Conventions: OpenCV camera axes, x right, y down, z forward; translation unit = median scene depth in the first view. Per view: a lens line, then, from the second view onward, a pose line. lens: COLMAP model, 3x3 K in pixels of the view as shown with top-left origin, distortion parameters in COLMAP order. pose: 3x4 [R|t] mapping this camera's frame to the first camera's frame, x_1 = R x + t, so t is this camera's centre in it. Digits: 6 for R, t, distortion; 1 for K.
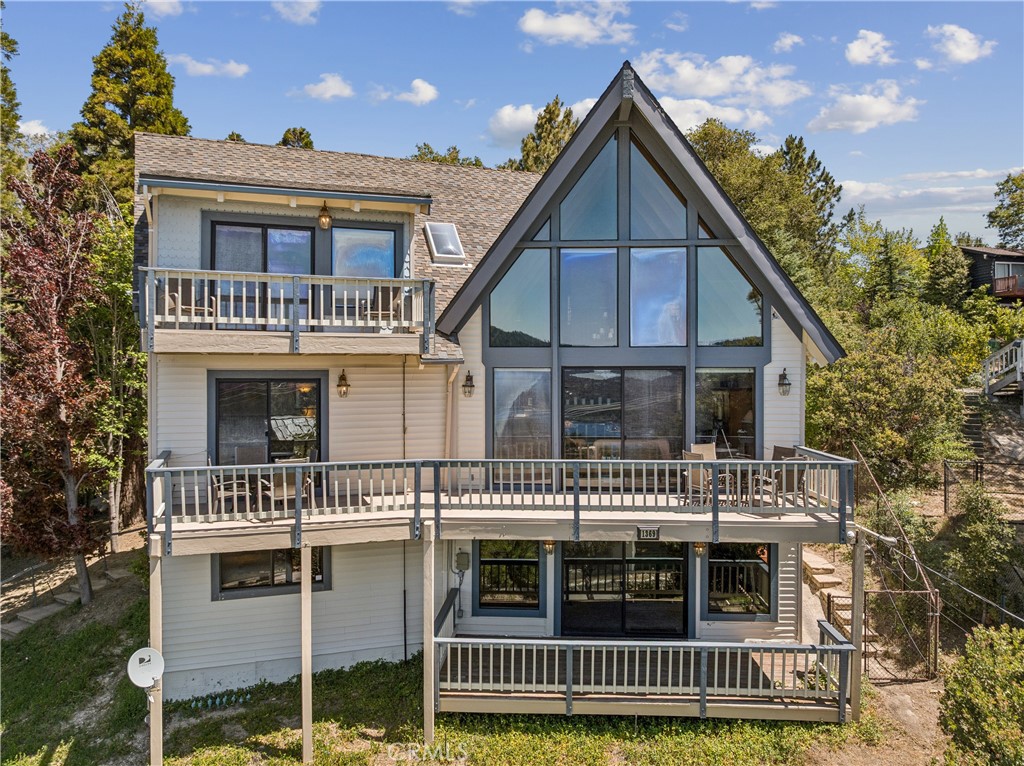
lens RADIAL K [[728.4, 0, 512.0], [0, 728.4, 383.0], [0, 0, 1]] dist [-0.039374, 0.003346]
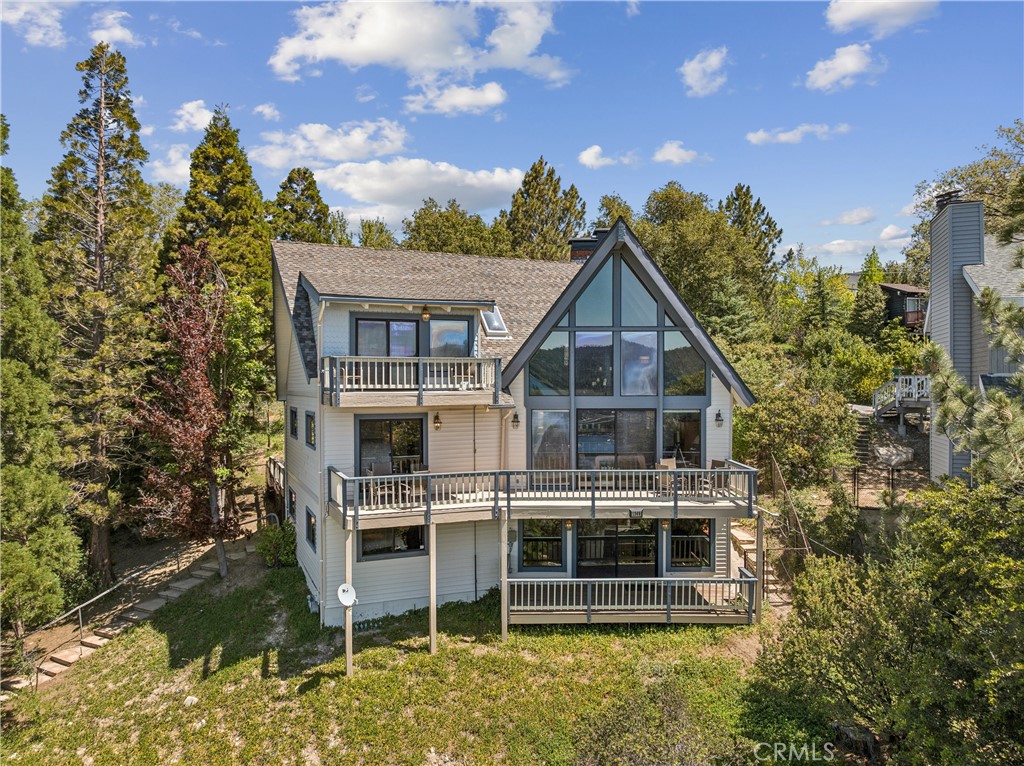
lens RADIAL K [[719.7, 0, 507.7], [0, 719.7, 398.4], [0, 0, 1]] dist [-0.038167, -0.001858]
pose [[0.998960, -0.003812, 0.045443, -0.154418], [0.003155, 0.999890, 0.014516, -0.070495], [-0.045494, -0.014358, 0.998861, -0.539187]]
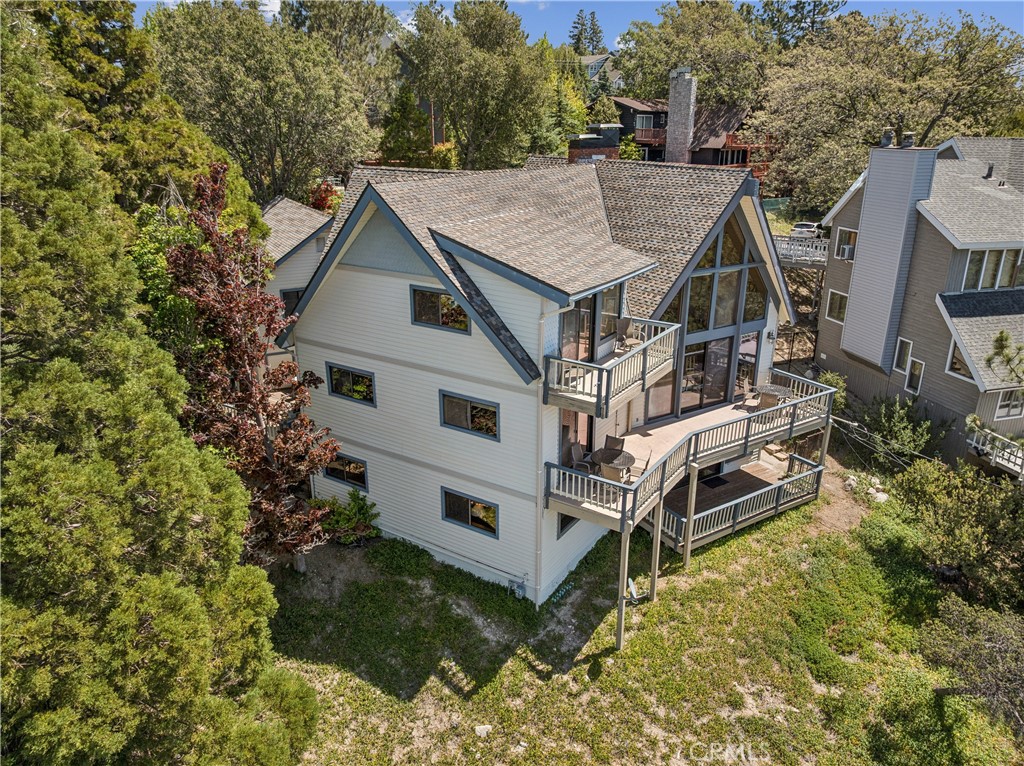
lens RADIAL K [[728.4, 0, 512.0], [0, 728.4, 383.0], [0, 0, 1]] dist [-0.039374, 0.003346]
pose [[0.802954, -0.200550, 0.561288, -1.266380], [-0.001363, 0.941074, 0.338199, -0.534135], [-0.596039, -0.272323, 0.755366, -0.047980]]
